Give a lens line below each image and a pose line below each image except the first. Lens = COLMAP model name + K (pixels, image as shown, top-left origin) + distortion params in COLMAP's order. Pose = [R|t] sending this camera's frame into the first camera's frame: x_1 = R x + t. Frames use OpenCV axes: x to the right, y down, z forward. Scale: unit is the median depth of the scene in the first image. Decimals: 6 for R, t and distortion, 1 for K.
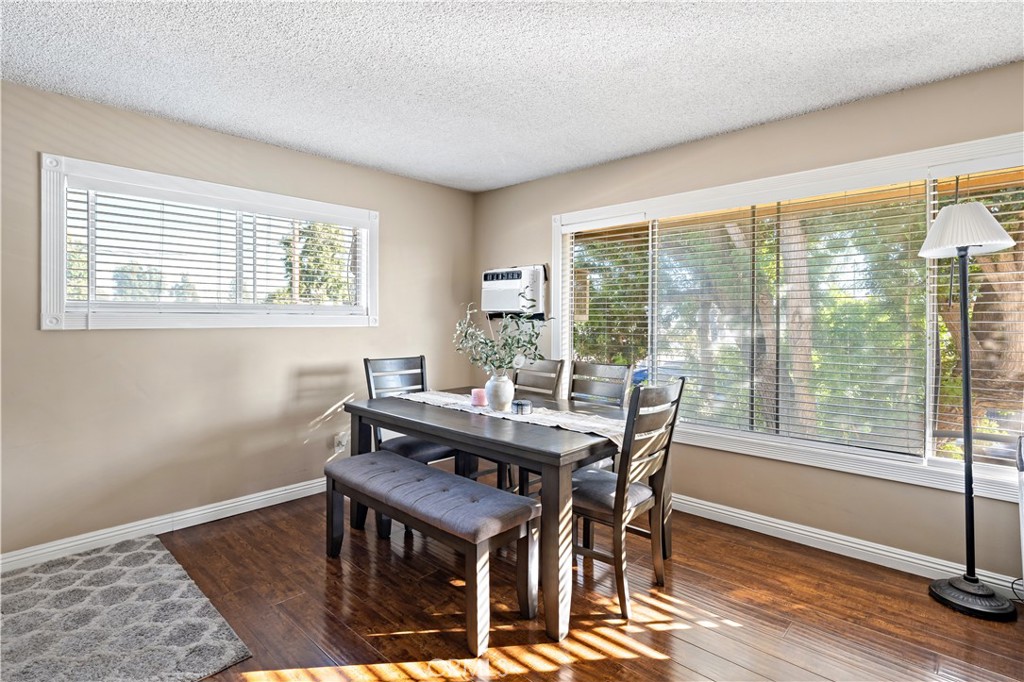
lens RADIAL K [[507.9, 0, 513.1], [0, 507.9, 321.6], [0, 0, 1]] dist [0.002159, 0.000240]
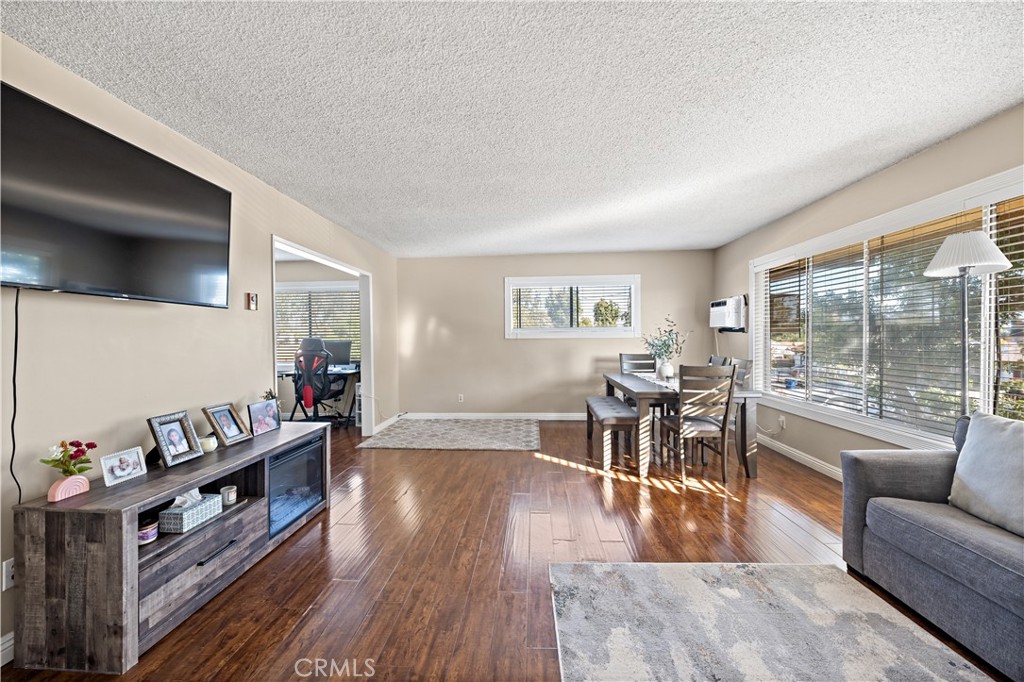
lens RADIAL K [[417.1, 0, 512.0], [0, 417.1, 341.0], [0, 0, 1]] dist [0.000730, 0.000119]
pose [[0.633373, -0.000250, -0.773847, 0.909668], [0.007416, 0.999956, 0.005746, 0.016412], [0.773811, -0.009378, 0.633347, -0.459587]]
